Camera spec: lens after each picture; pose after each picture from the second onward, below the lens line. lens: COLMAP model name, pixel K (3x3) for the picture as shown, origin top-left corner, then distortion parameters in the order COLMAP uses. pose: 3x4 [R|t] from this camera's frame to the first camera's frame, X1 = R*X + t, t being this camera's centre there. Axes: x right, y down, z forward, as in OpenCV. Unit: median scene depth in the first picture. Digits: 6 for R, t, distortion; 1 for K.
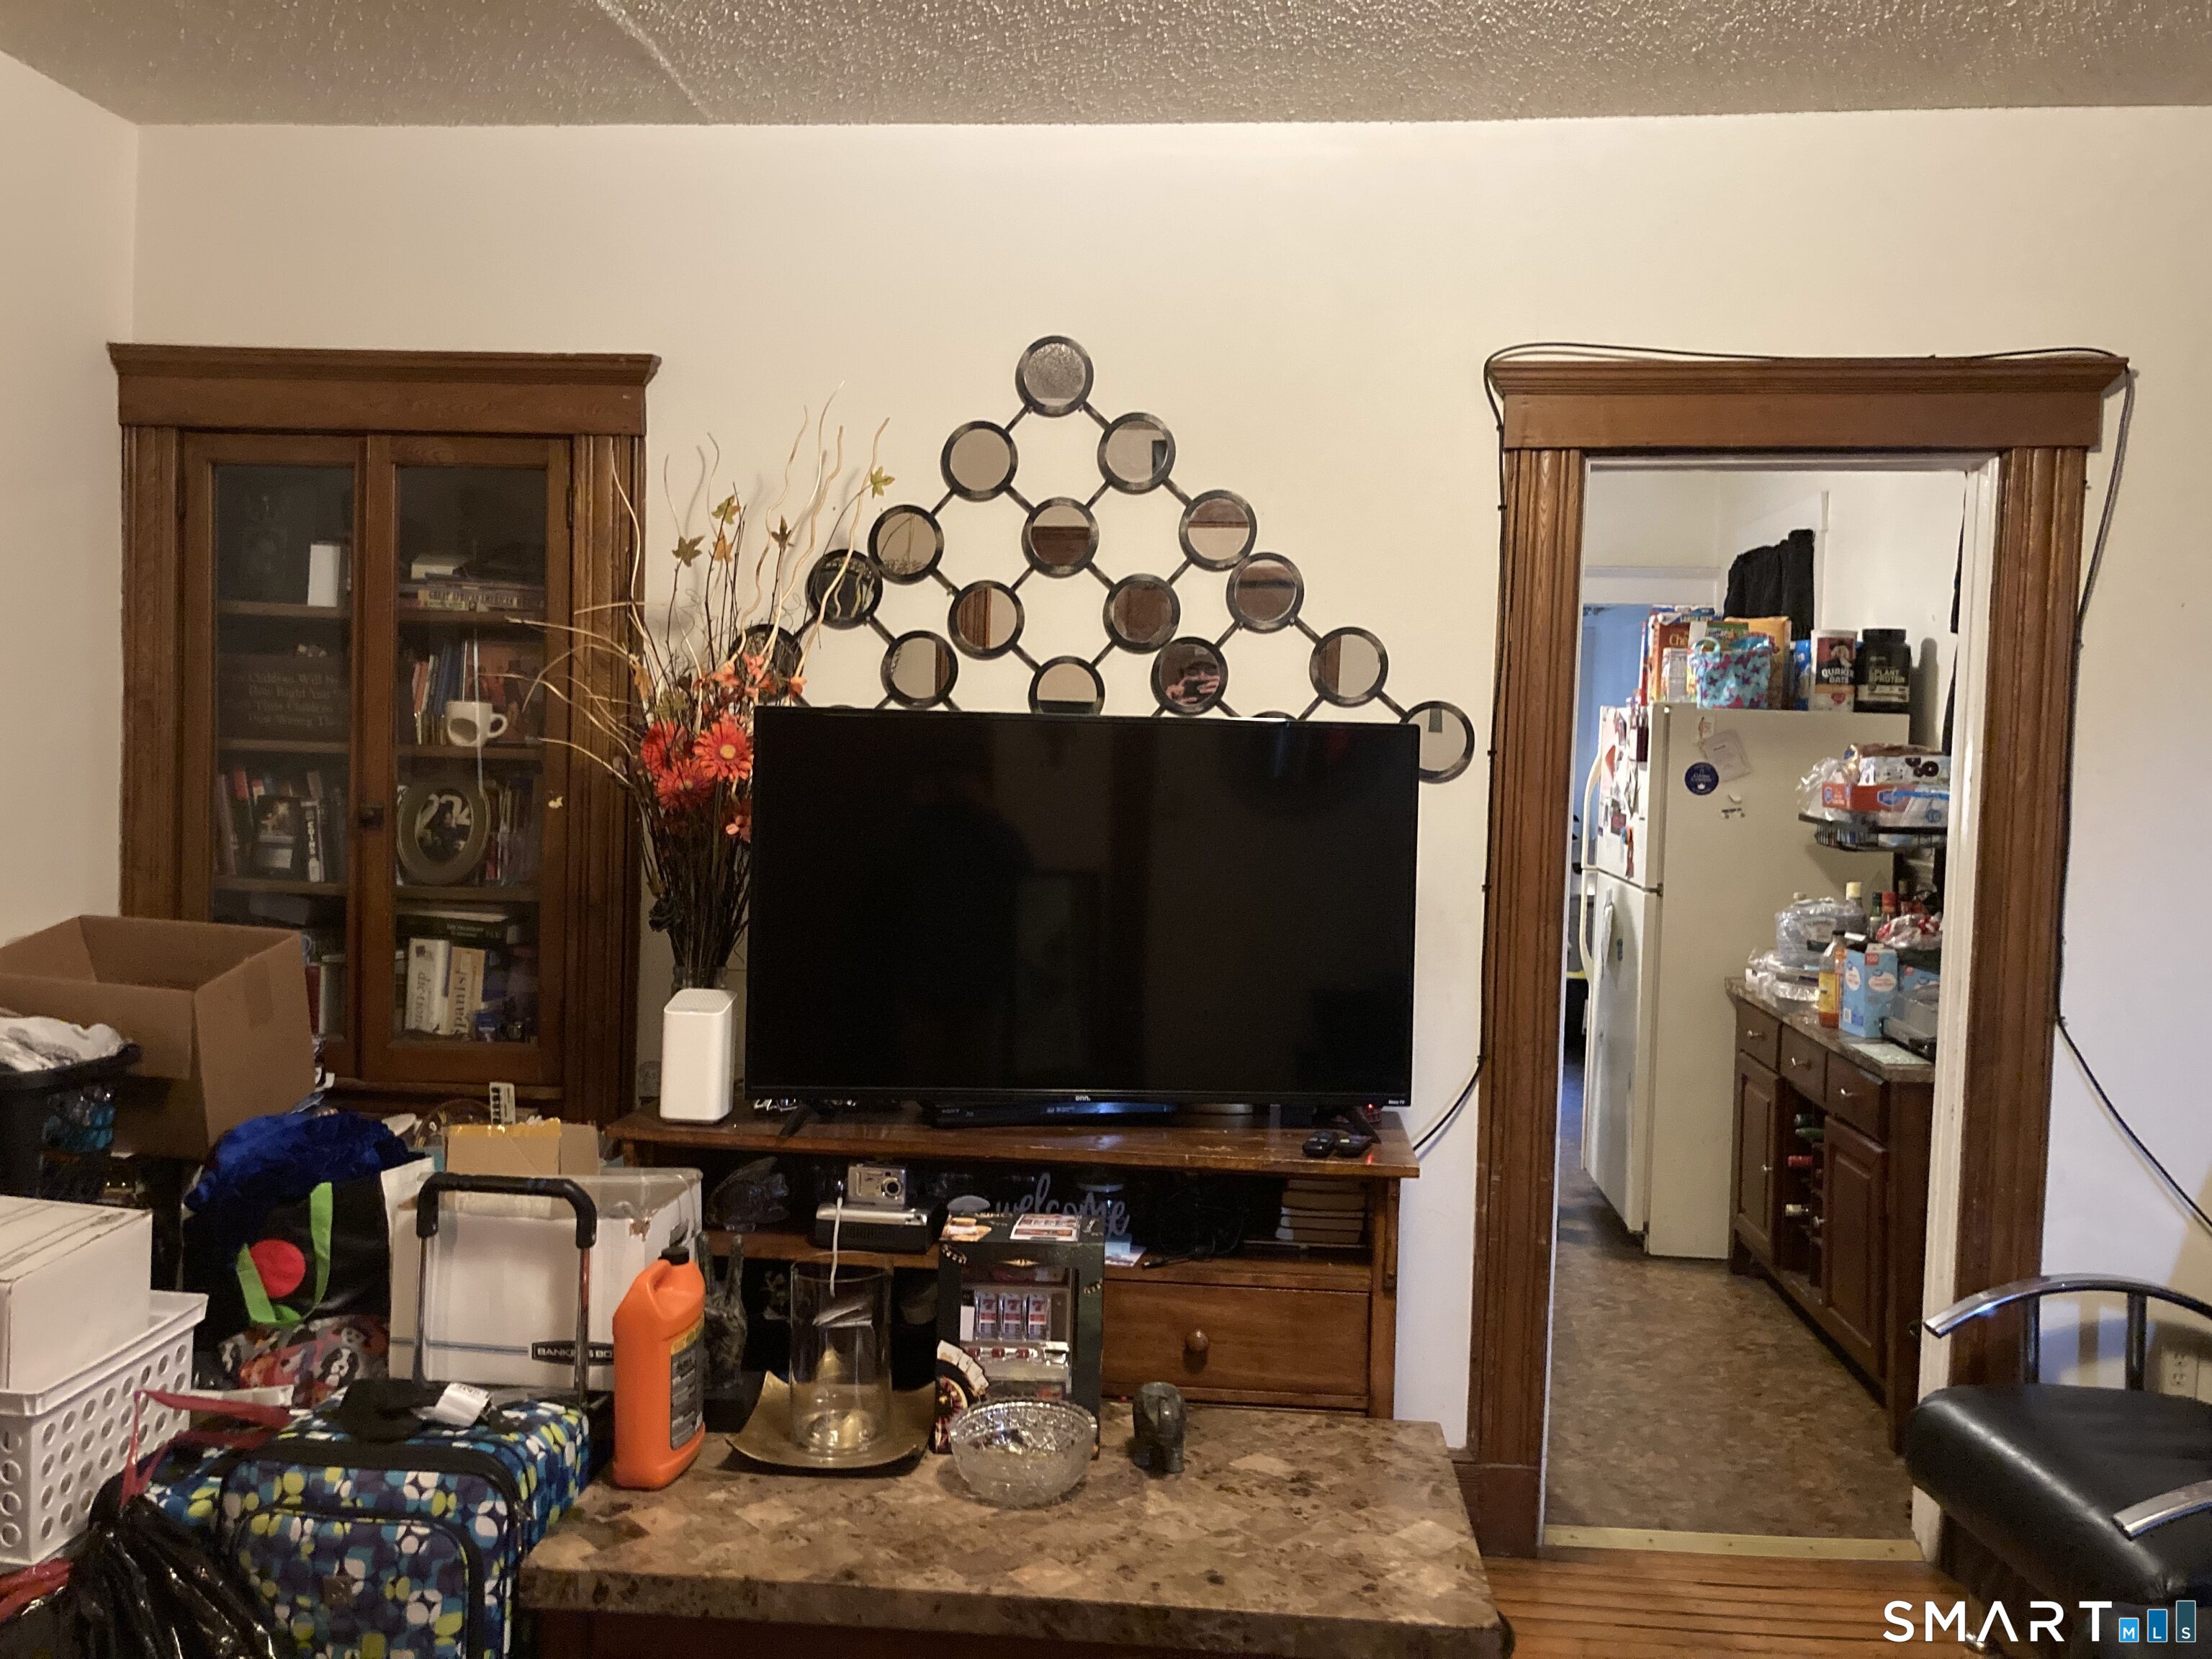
lens RADIAL K [[1838.4, 0, 1111.0], [0, 1838.4, 832.8], [0, 0, 1]] dist [-0.000579, -0.005808]
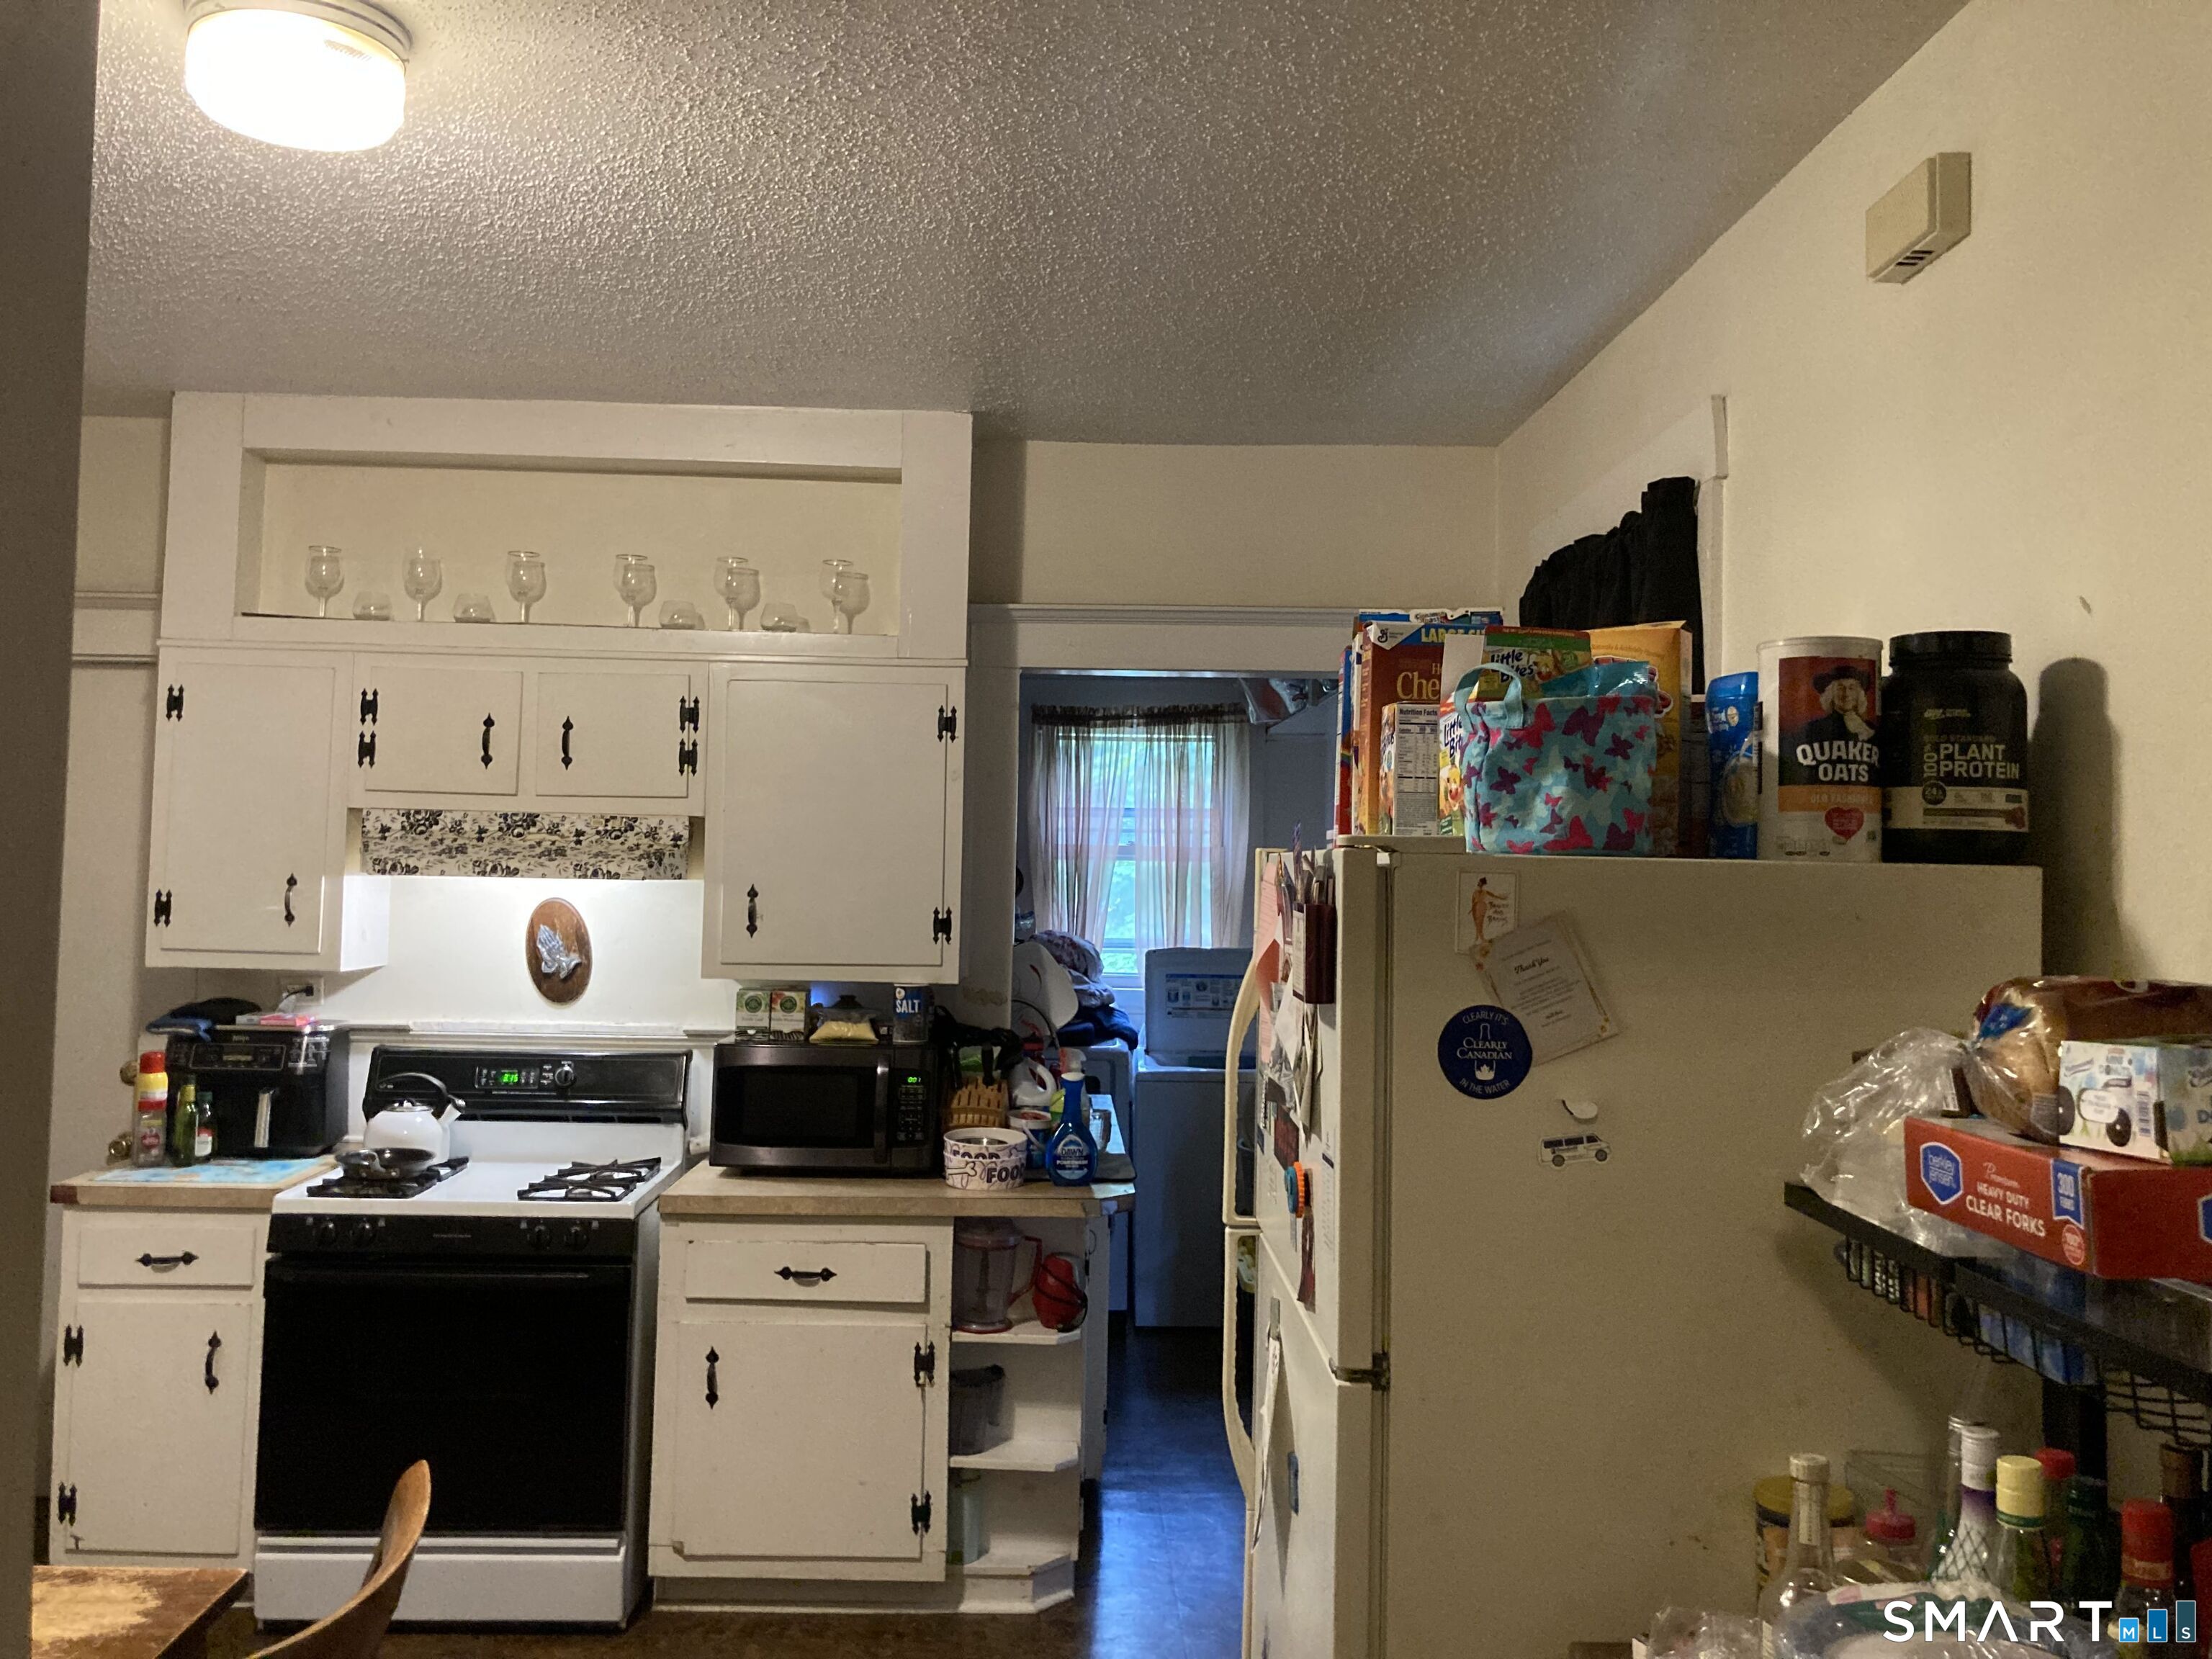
lens RADIAL K [[1838.4, 0, 1099.4], [0, 1838.4, 821.9], [0, 0, 1]] dist [-0.000579, -0.005808]
pose [[0.994540, -0.006384, 0.104160, 0.209178], [0.015141, 0.996393, -0.083500, -0.044755], [-0.103251, 0.084621, 0.991049, 0.647657]]
